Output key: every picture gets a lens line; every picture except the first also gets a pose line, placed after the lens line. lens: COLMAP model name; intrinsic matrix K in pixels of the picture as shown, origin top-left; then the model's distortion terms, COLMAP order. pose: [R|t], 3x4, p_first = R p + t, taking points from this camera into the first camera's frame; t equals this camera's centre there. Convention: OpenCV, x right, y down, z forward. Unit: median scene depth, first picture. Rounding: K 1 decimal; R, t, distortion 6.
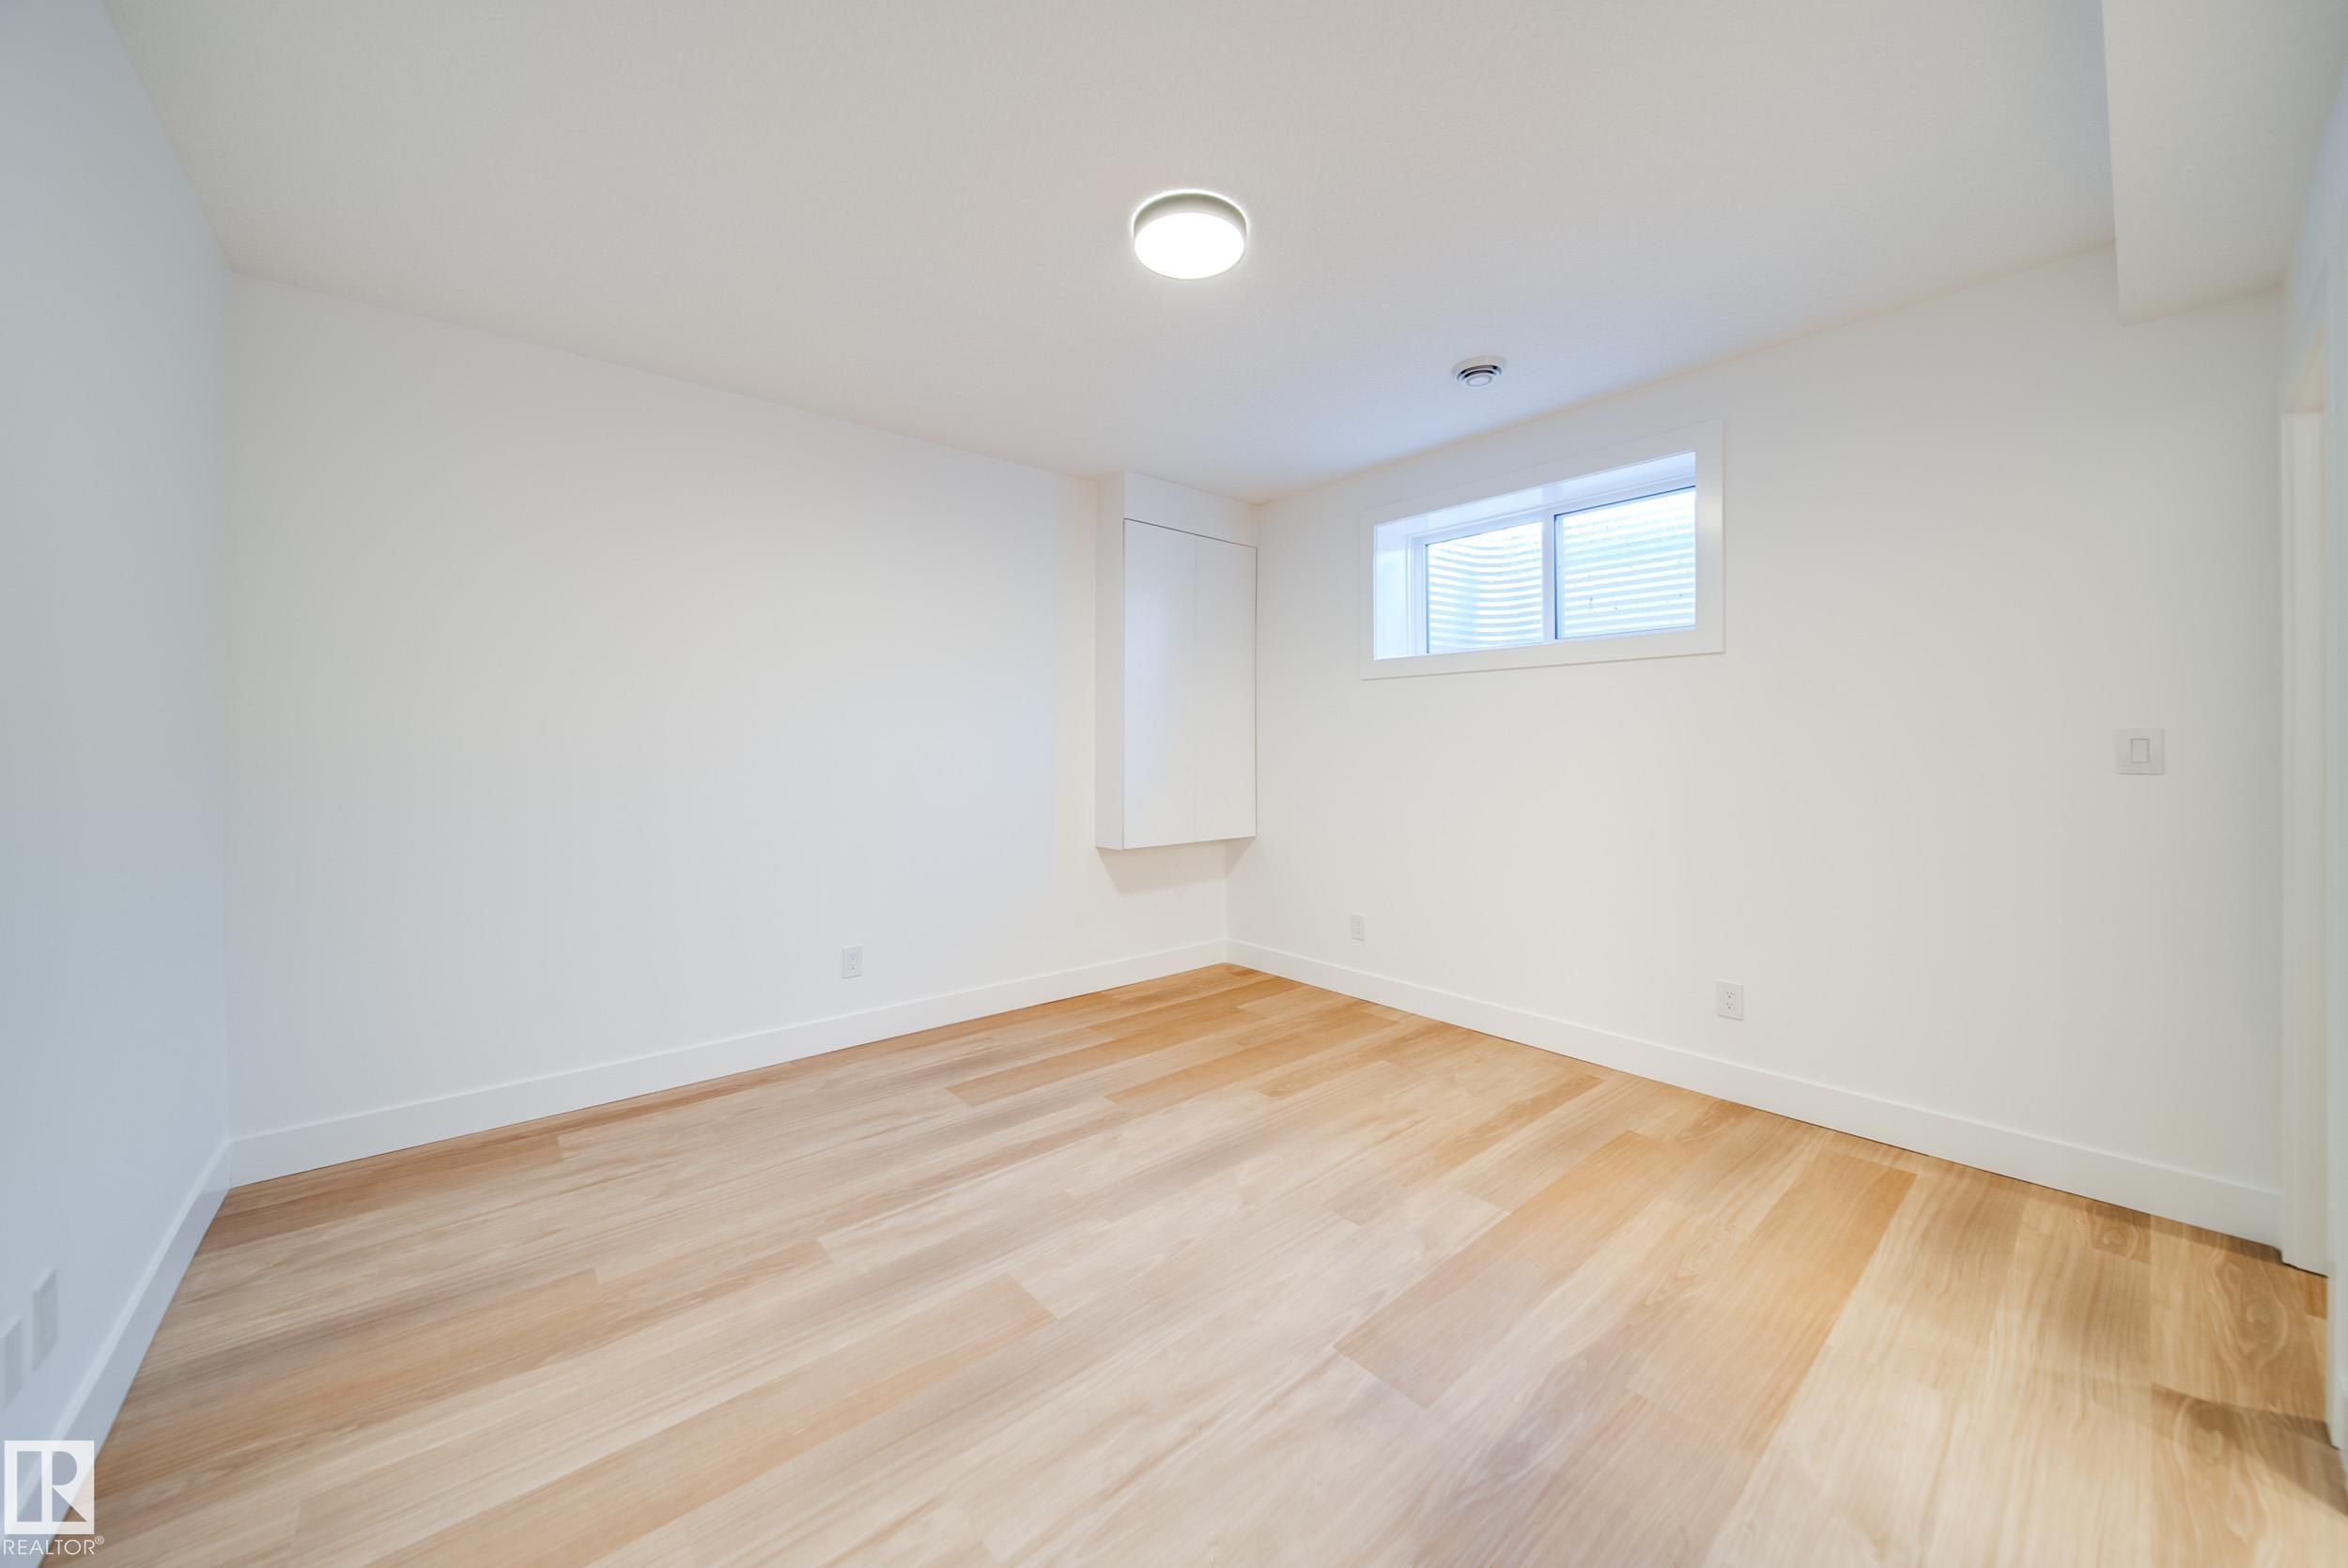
lens RADIAL K [[830.9, 0, 1173.9], [0, 830.9, 768.7], [0, 0, 1]] dist [-0.000282, -0.000377]
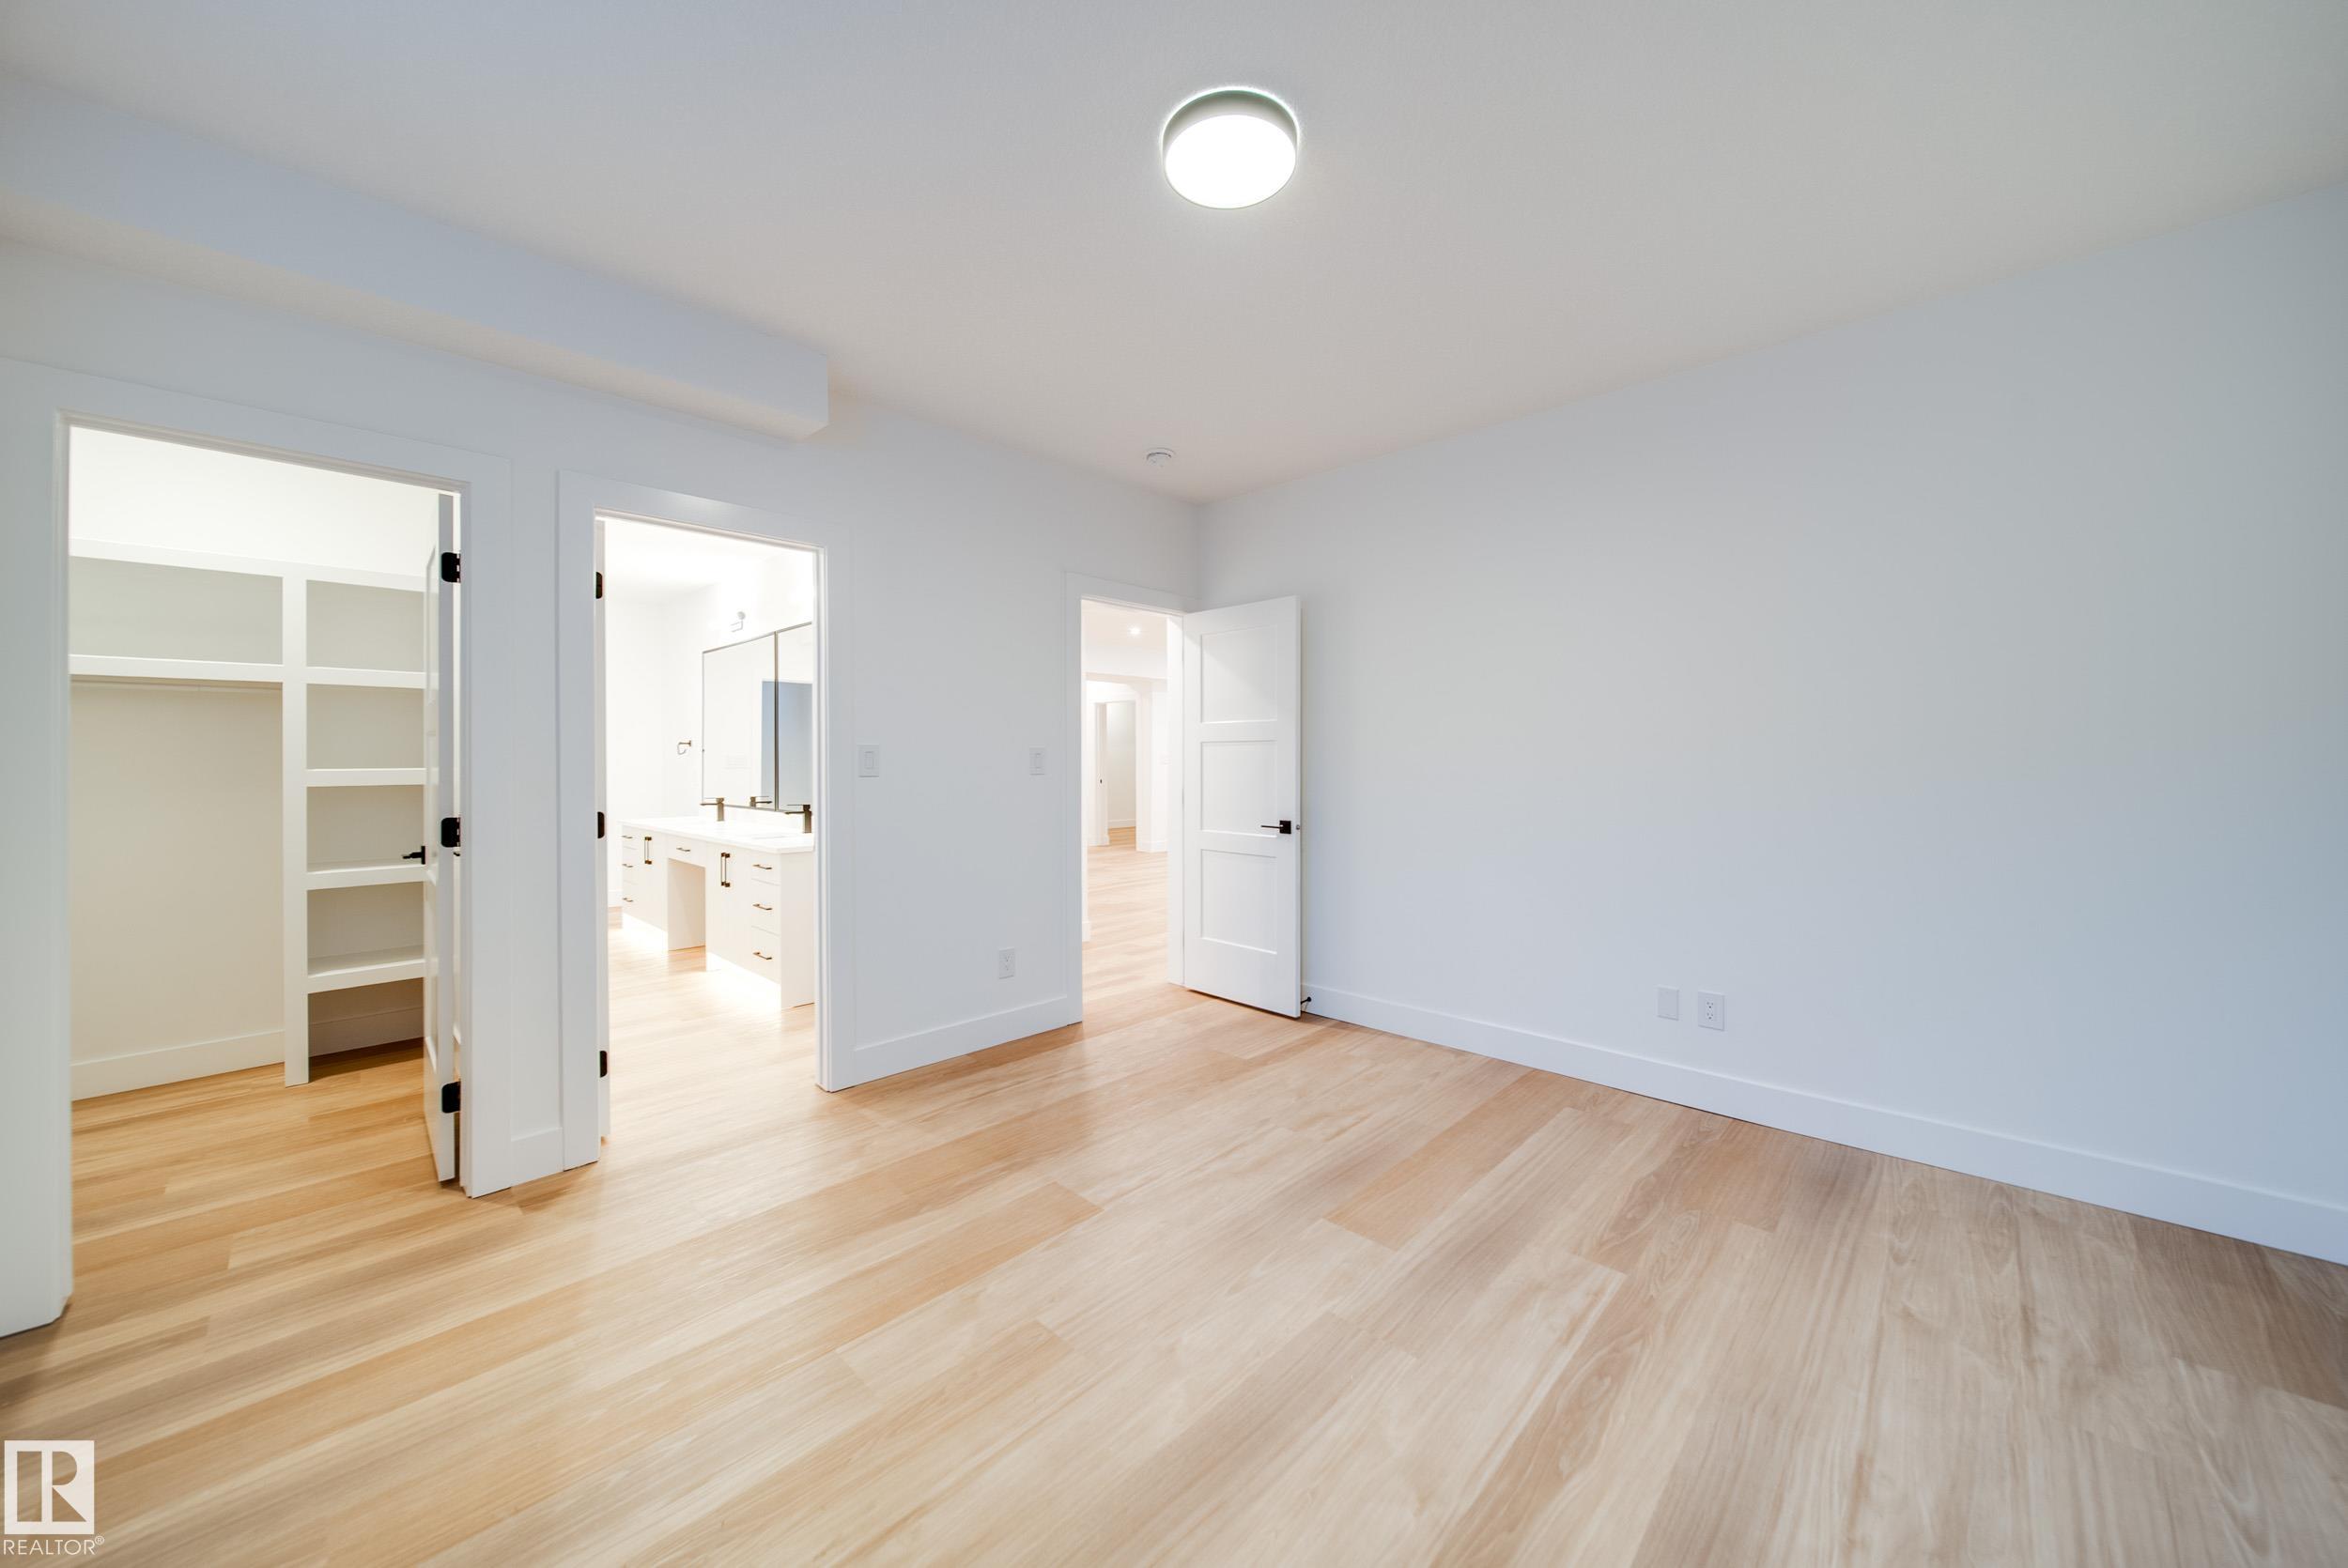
lens RADIAL K [[831.7, 0, 1172.1], [0, 831.7, 799.4], [0, 0, 1]] dist [-0.001053, -0.000190]
pose [[-0.995636, 0.013570, -0.092329, 0.164679], [0.006868, 0.997343, 0.072522, -0.043546], [0.093068, 0.071572, -0.993084, 1.899849]]
